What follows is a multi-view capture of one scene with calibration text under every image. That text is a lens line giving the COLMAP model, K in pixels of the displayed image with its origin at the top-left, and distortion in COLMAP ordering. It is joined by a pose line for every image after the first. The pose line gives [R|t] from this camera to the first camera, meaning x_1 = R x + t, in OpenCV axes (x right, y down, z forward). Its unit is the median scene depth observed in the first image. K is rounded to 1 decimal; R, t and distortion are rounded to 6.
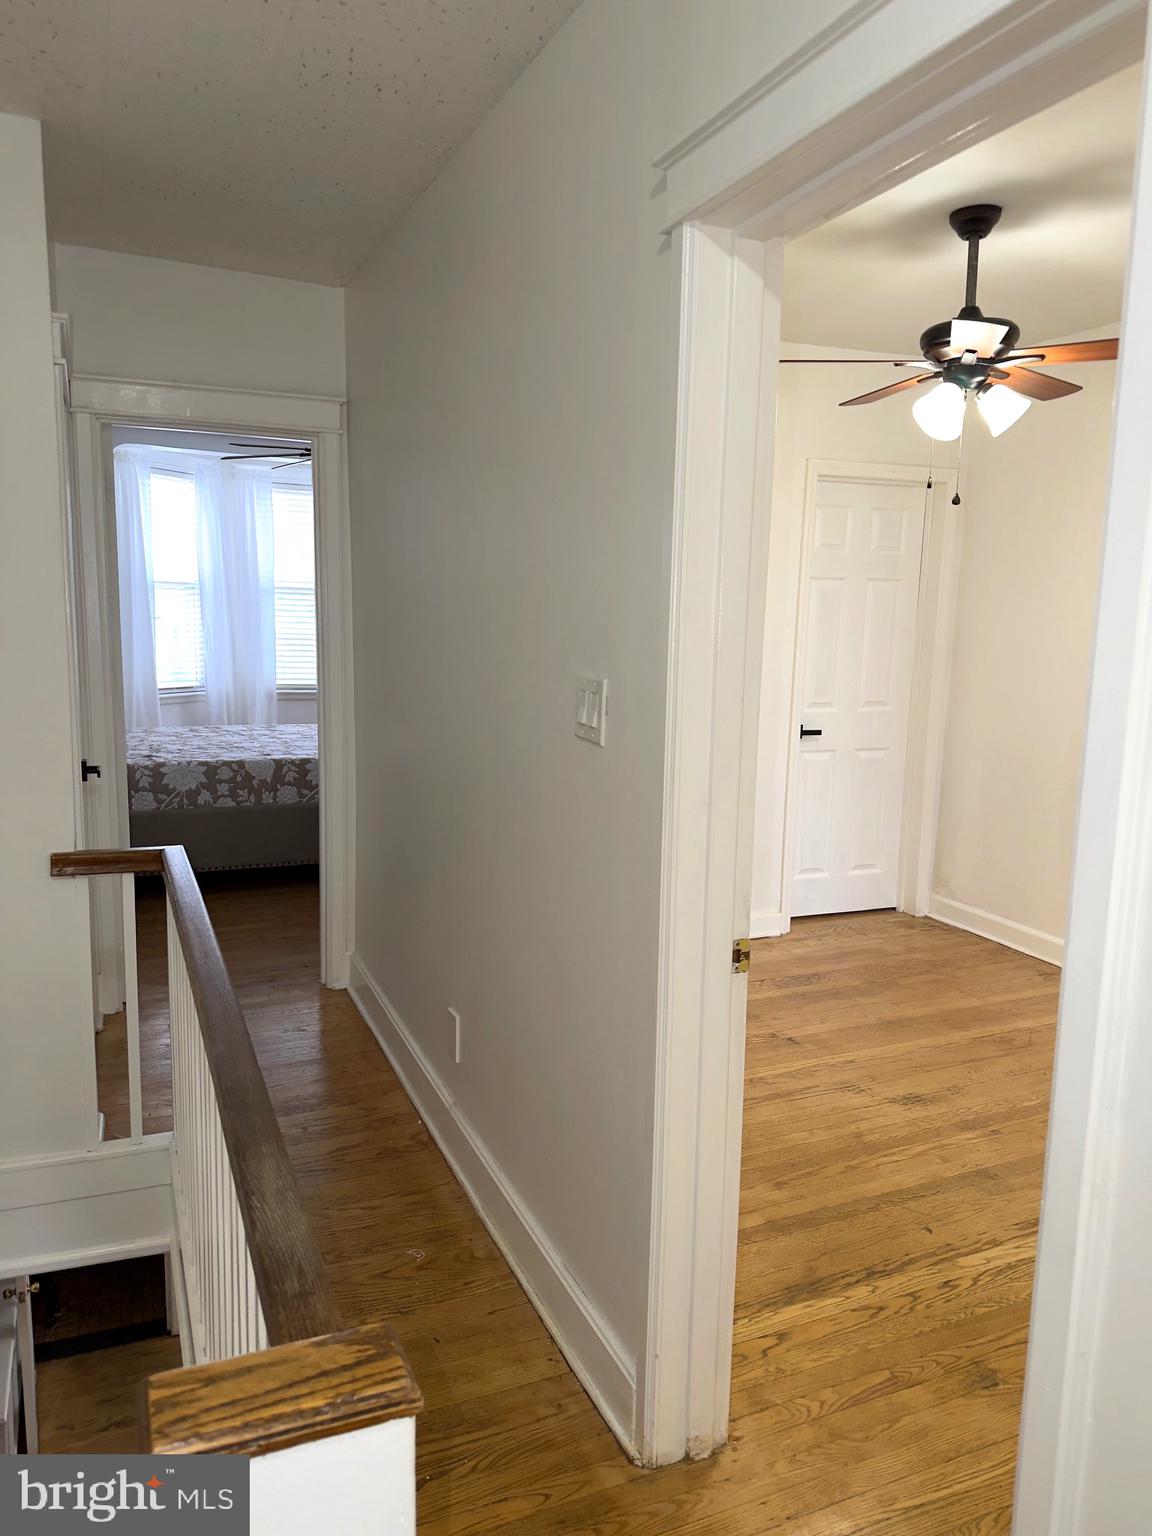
lens RADIAL K [[1085.3, 0, 581.9], [0, 1085.3, 767.9], [0, 0, 1]] dist [0.112857, -0.126900]
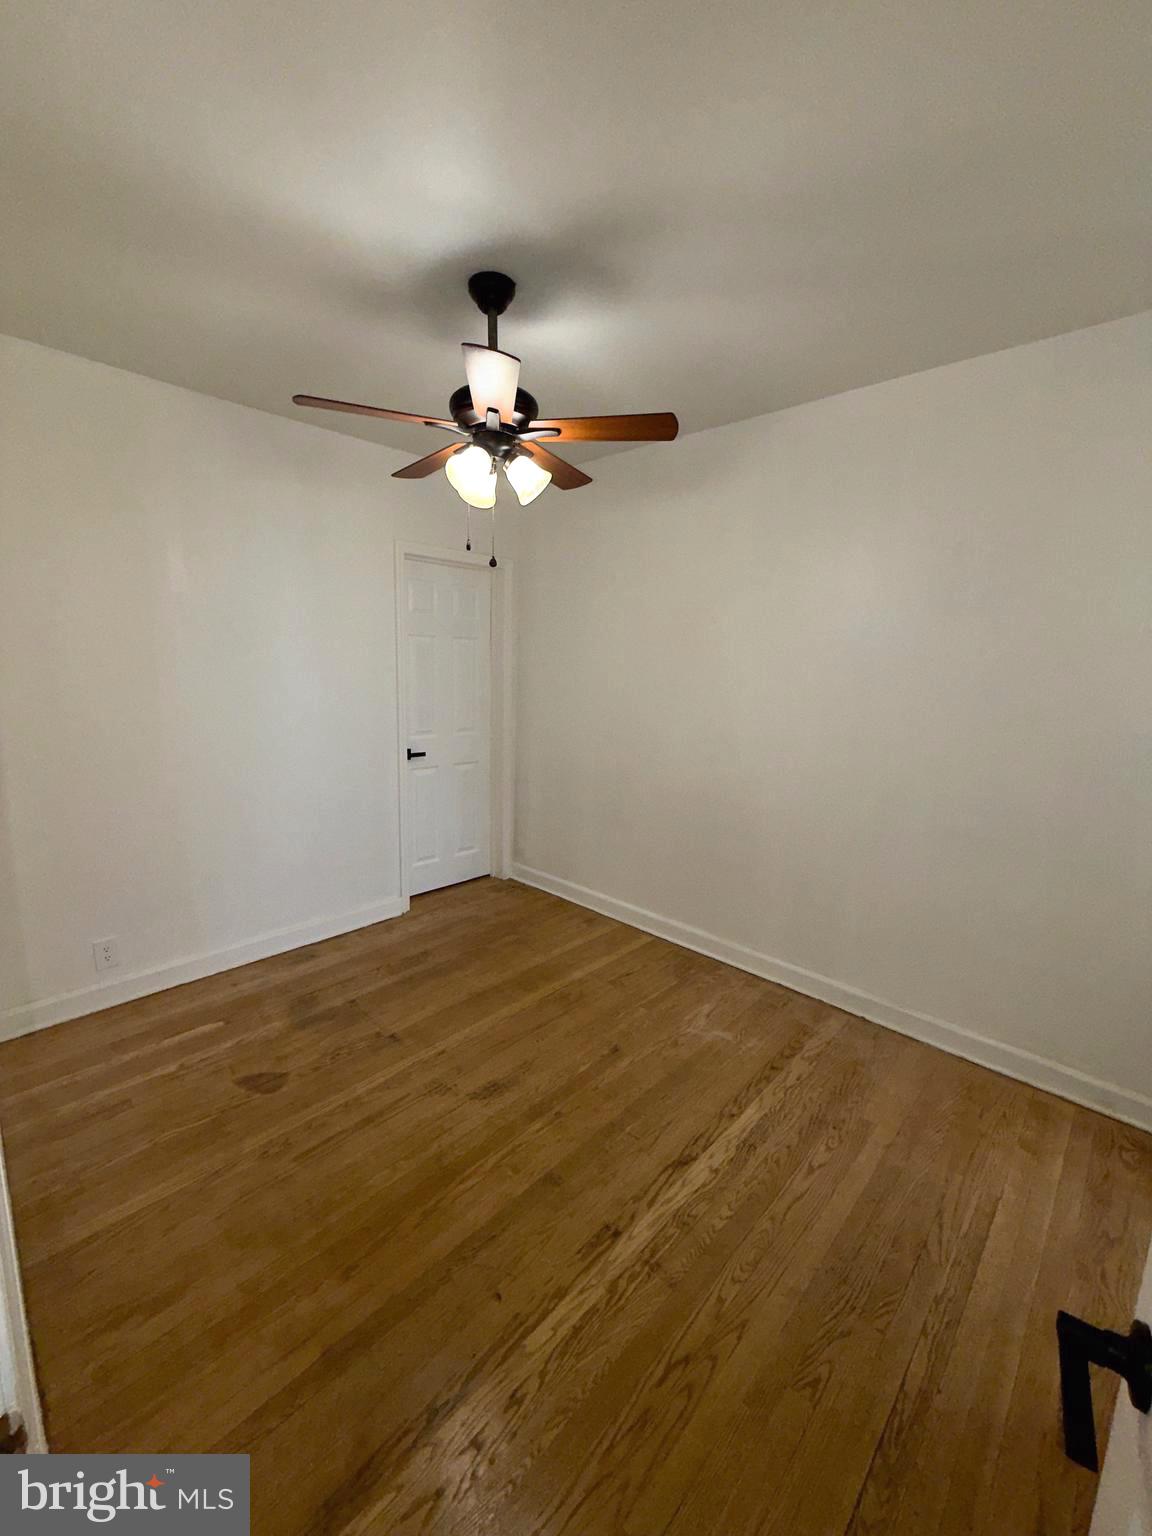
lens RADIAL K [[610.3, 0, 573.7], [0, 610.3, 759.1], [0, 0, 1]] dist [-0.001971, 0.000184]
pose [[0.923835, -0.060033, 0.378055, 0.151810], [0.054139, 0.998189, 0.026209, -0.051428], [-0.378943, -0.003745, 0.925412, 0.363064]]
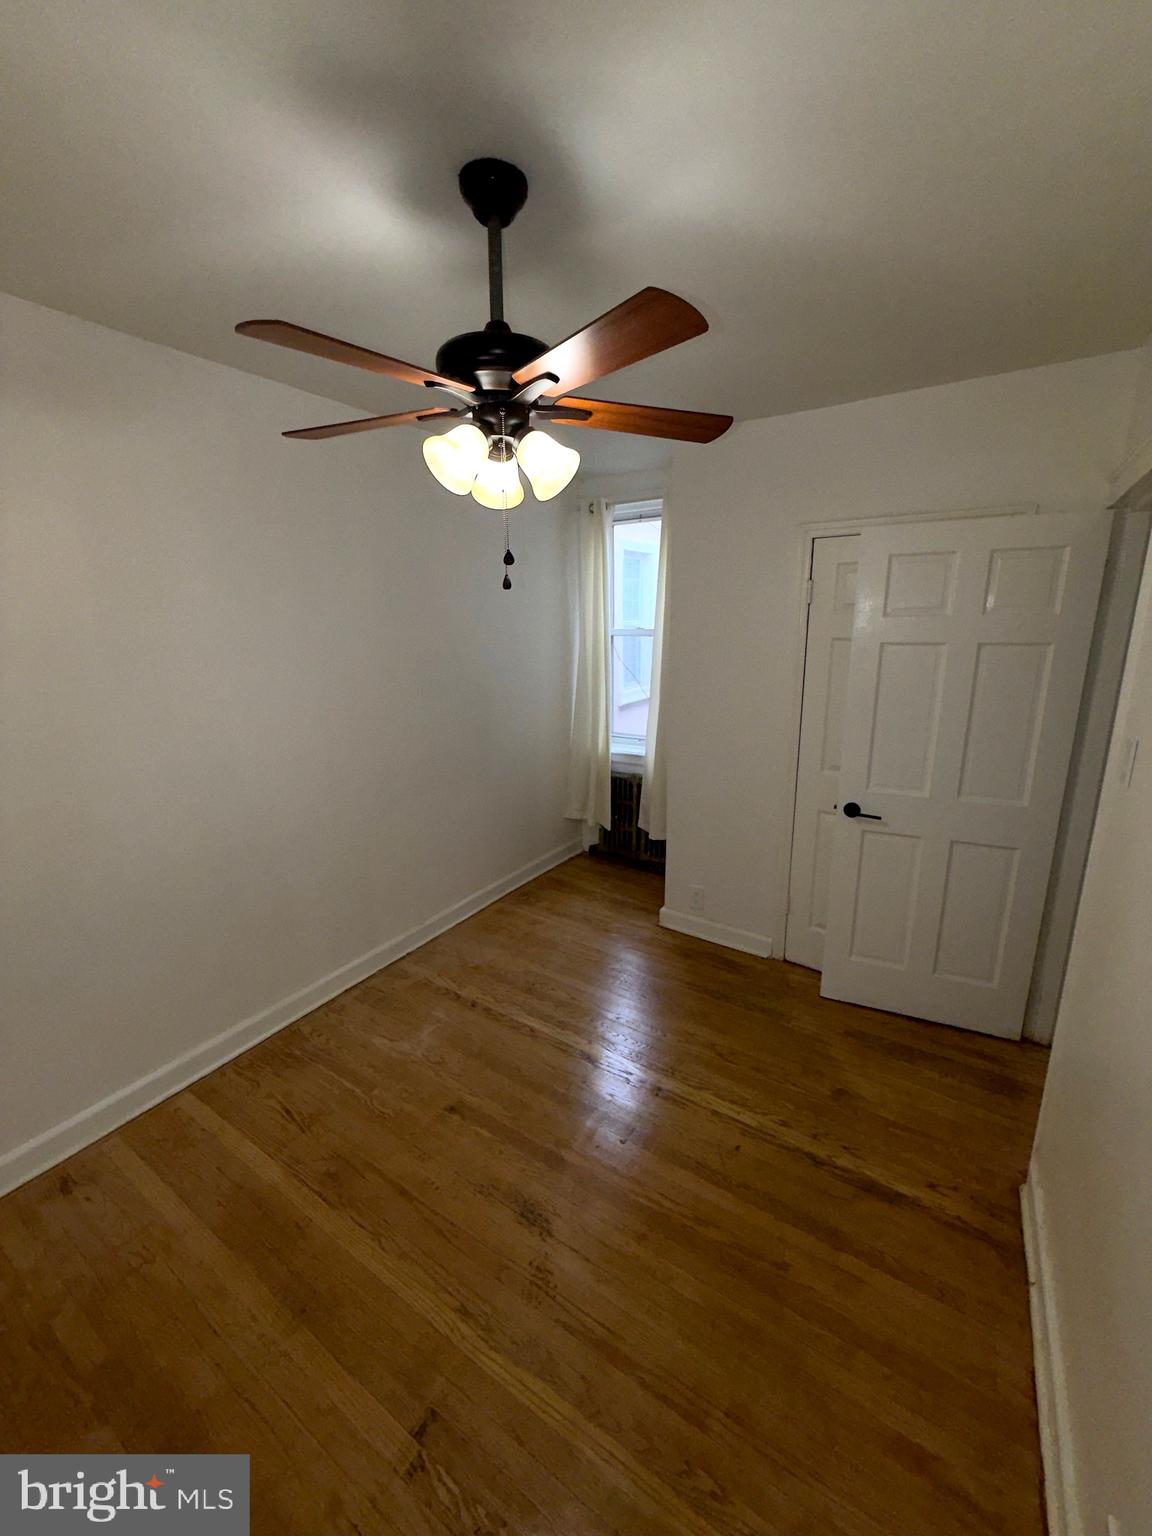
lens RADIAL K [[618.0, 0, 576.1], [0, 618.0, 761.4], [0, 0, 1]] dist [-0.001424, 0.000031]
pose [[-0.554033, -0.208508, 0.805960, -0.065931], [0.129645, 0.934705, 0.330936, -0.226872], [-0.822338, 0.287839, -0.490825, 1.059772]]
